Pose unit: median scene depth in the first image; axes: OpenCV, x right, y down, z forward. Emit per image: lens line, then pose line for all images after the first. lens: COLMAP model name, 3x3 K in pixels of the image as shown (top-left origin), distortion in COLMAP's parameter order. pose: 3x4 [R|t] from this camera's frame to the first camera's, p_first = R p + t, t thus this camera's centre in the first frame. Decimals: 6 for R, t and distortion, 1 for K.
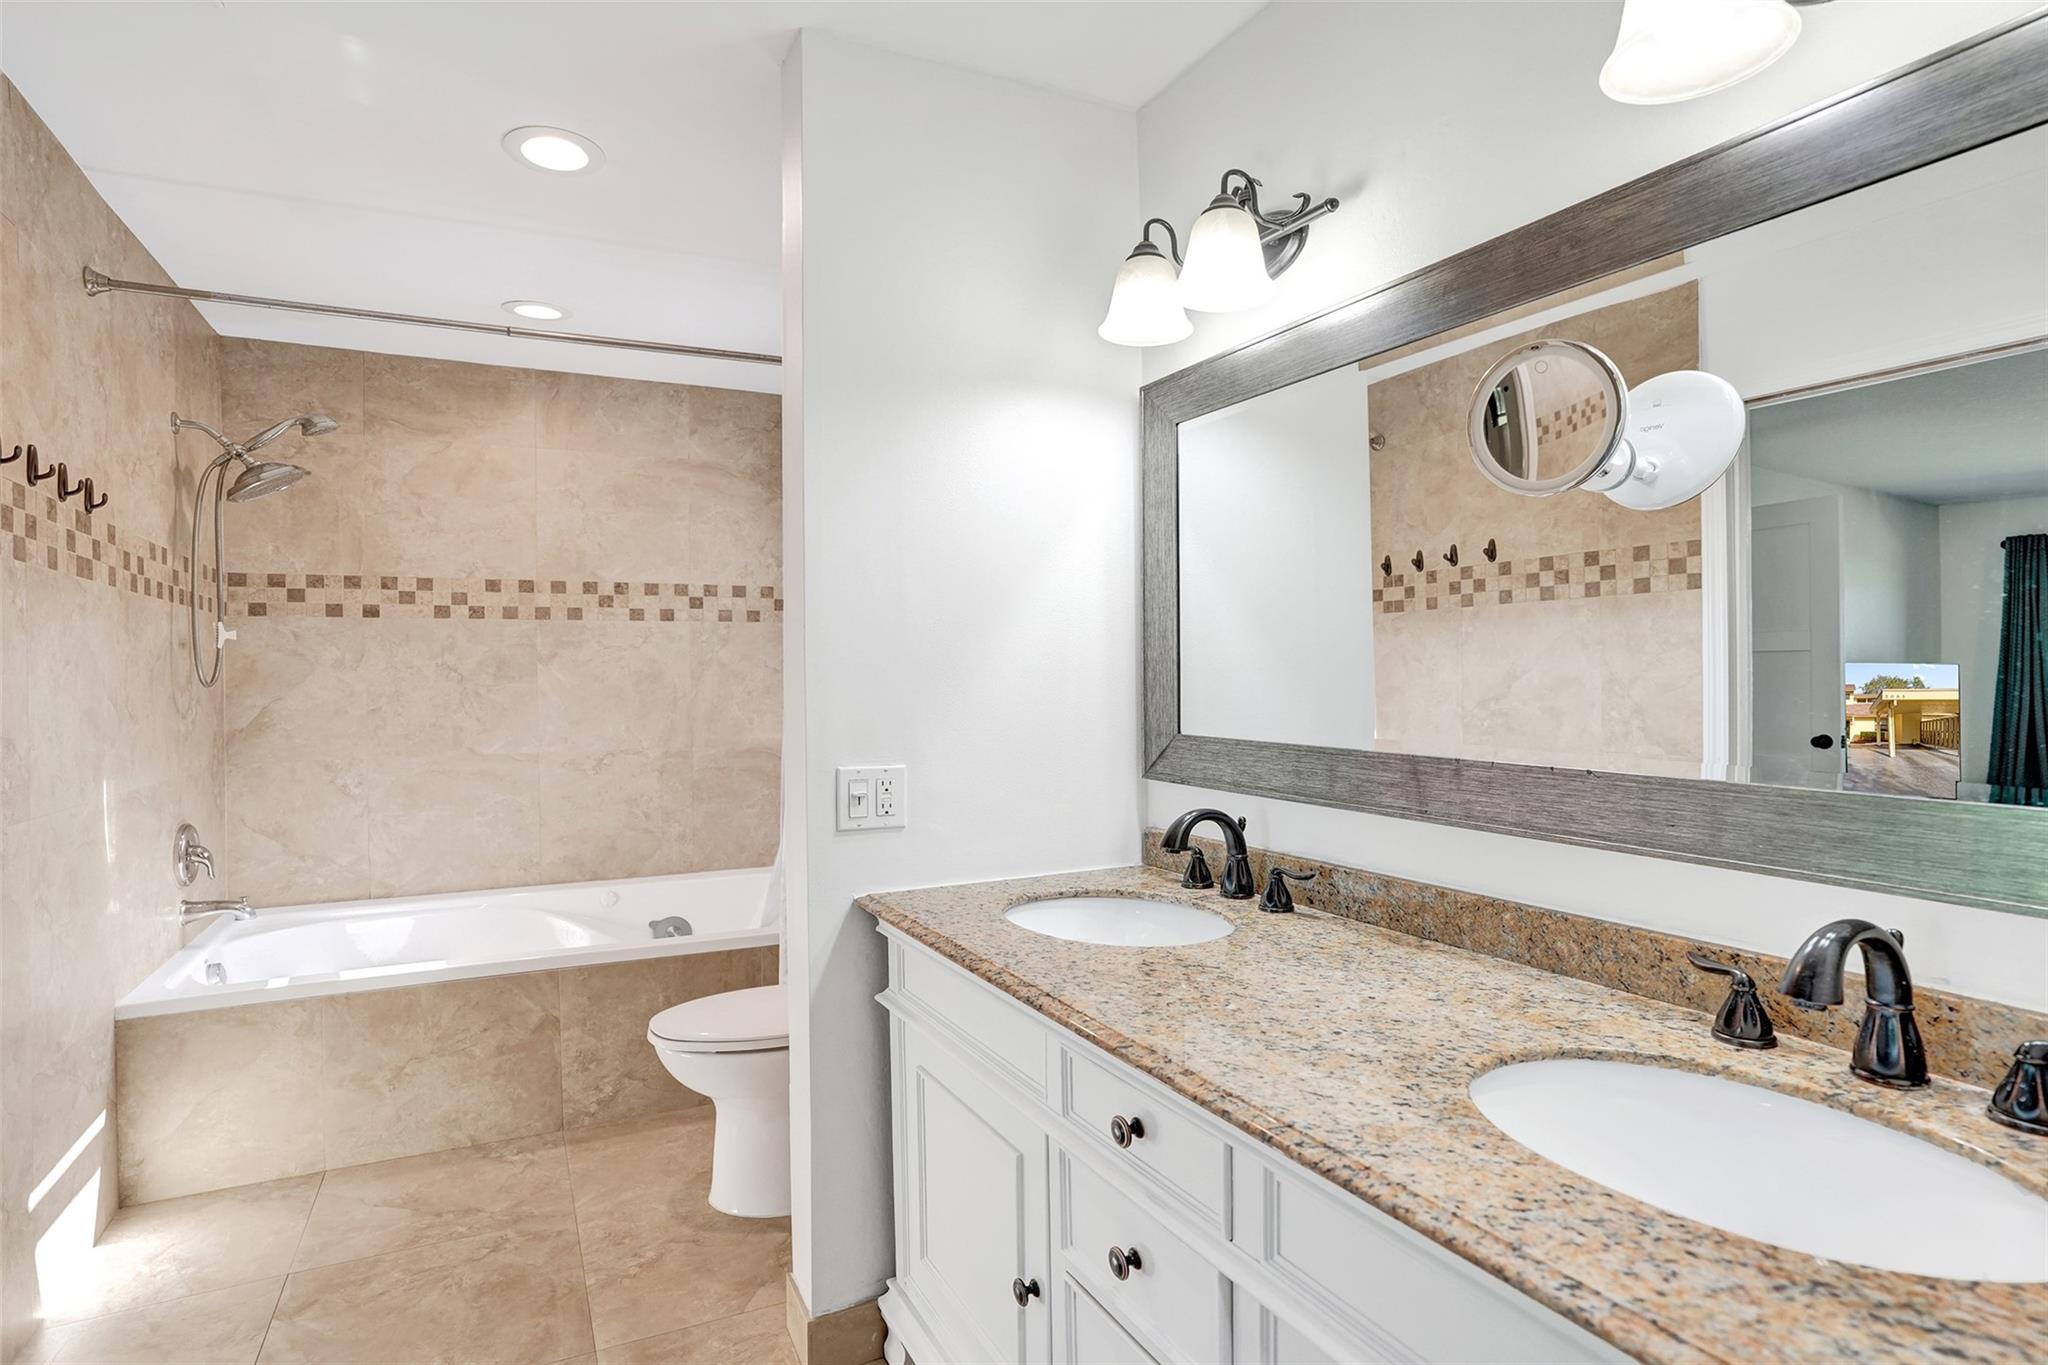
lens RADIAL K [[1056.4, 0, 1029.9], [0, 1056.4, 680.7], [0, 0, 1]] dist [-0.052531, 0.022731]
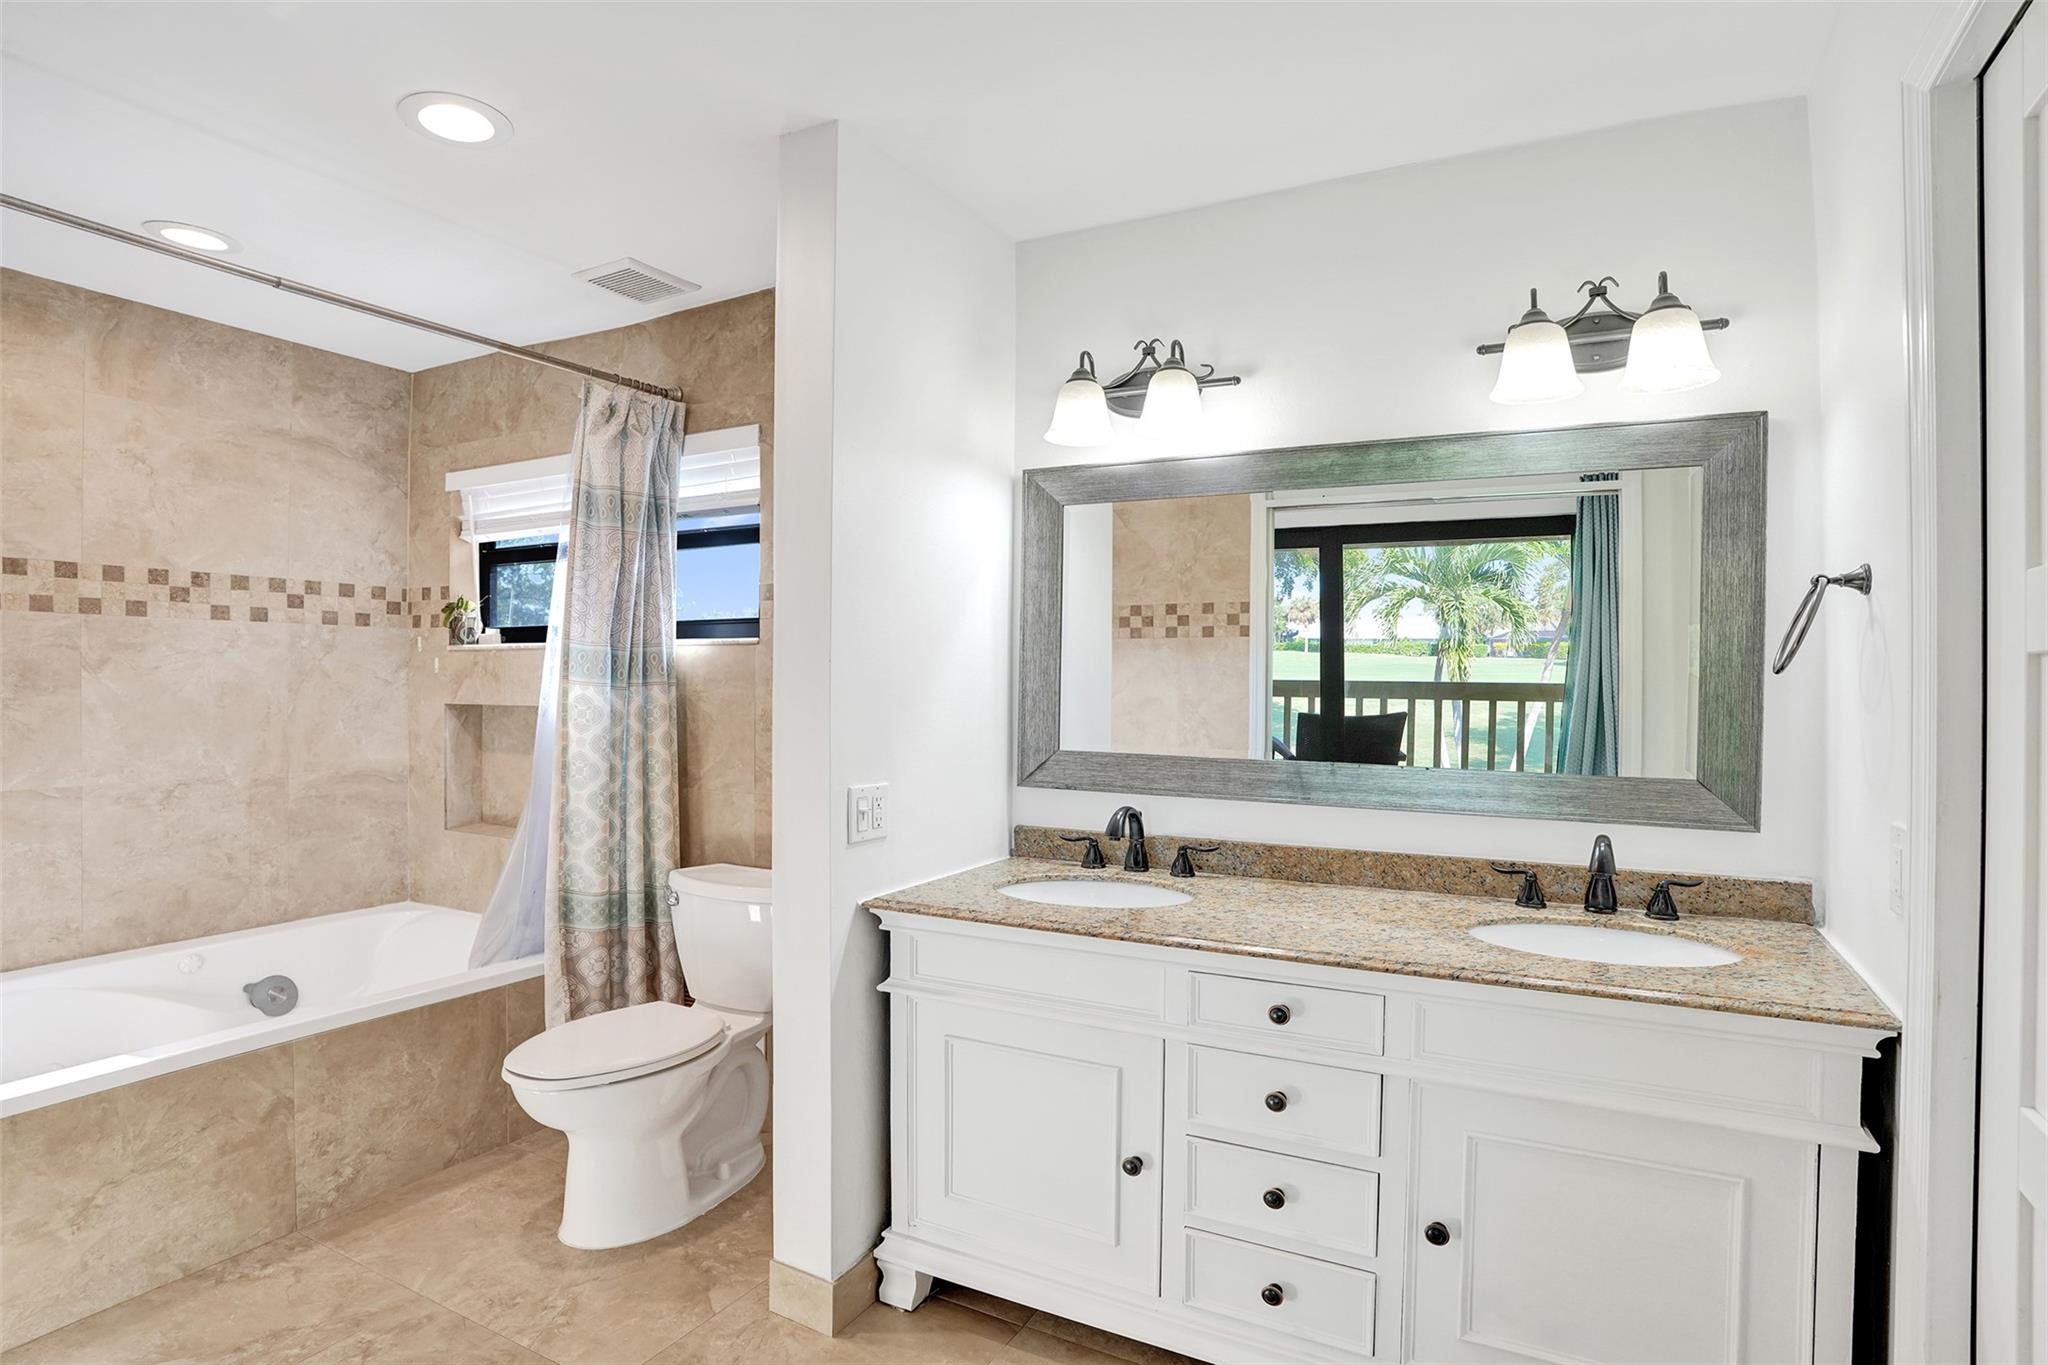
lens RADIAL K [[1061.0, 0, 1027.6], [0, 1061.0, 681.1], [0, 0, 1]] dist [-0.059281, 0.023006]
pose [[0.827788, 0.012789, 0.560895, -0.423723], [-0.011434, 0.999917, -0.005924, -0.016765], [-0.560924, -0.001509, 0.827866, -0.026082]]
